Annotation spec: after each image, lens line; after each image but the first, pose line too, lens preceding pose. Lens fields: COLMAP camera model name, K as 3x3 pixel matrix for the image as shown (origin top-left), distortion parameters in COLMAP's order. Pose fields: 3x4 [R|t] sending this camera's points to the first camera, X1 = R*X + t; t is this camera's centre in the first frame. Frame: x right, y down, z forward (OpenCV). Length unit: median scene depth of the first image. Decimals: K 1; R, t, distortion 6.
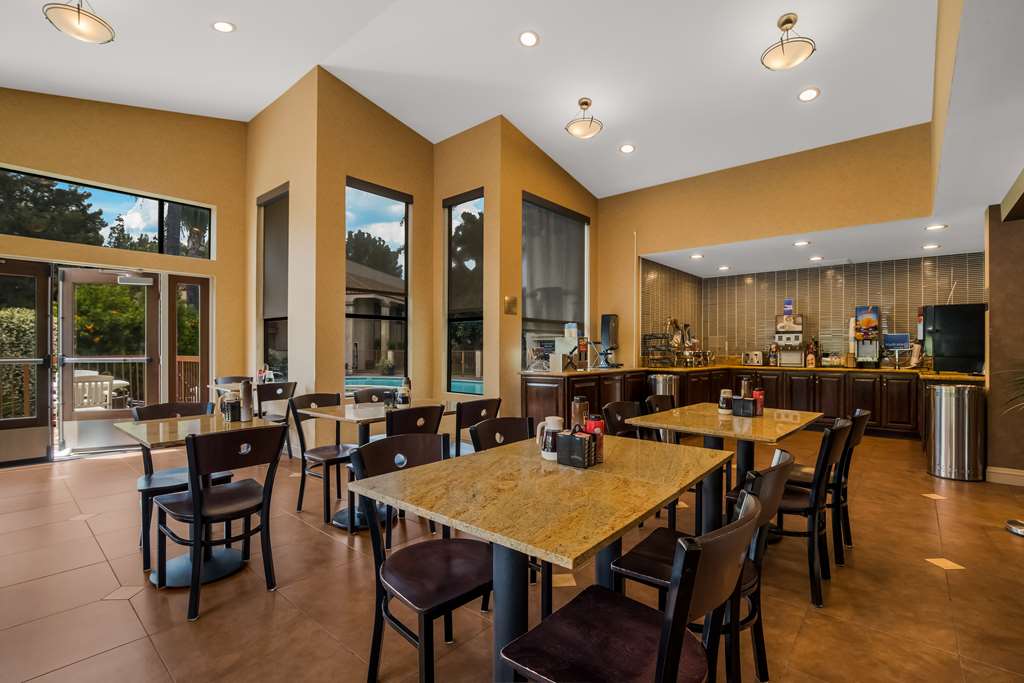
lens RADIAL K [[464.1, 0, 517.1], [0, 464.1, 349.4], [0, 0, 1]] dist [-0.015037, -0.000195]
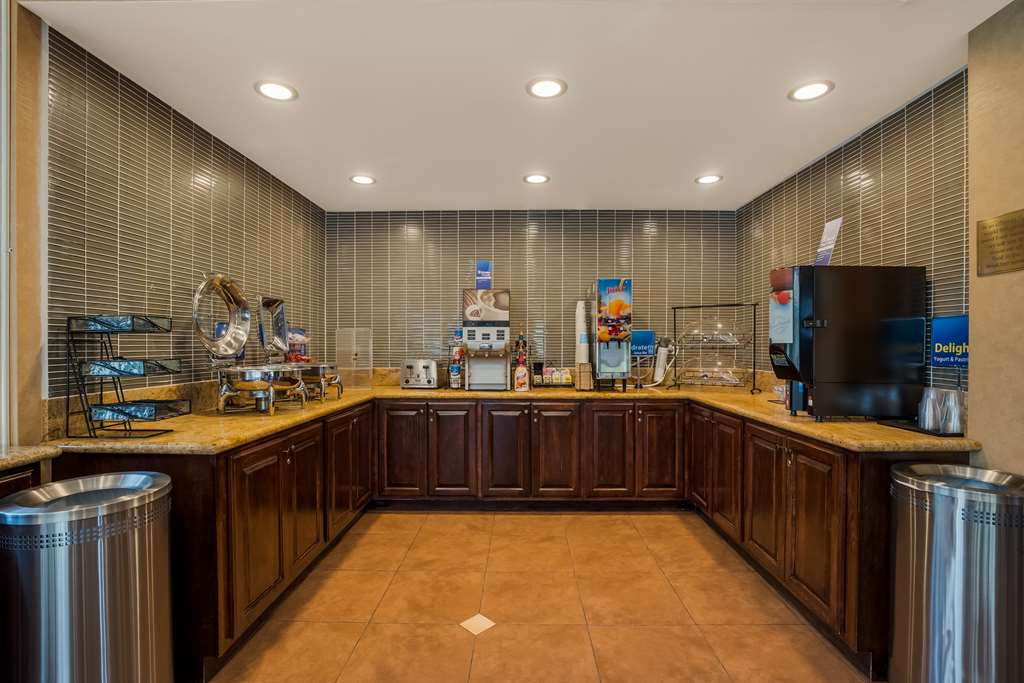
lens RADIAL K [[464.1, 0, 515.8], [0, 464.1, 344.3], [0, 0, 1]] dist [-0.015037, -0.000195]
pose [[0.761841, -0.001935, 0.647762, 0.282086], [0.001943, 0.999998, 0.000702, -0.014464], [-0.647762, 0.000724, 0.761843, 0.588890]]
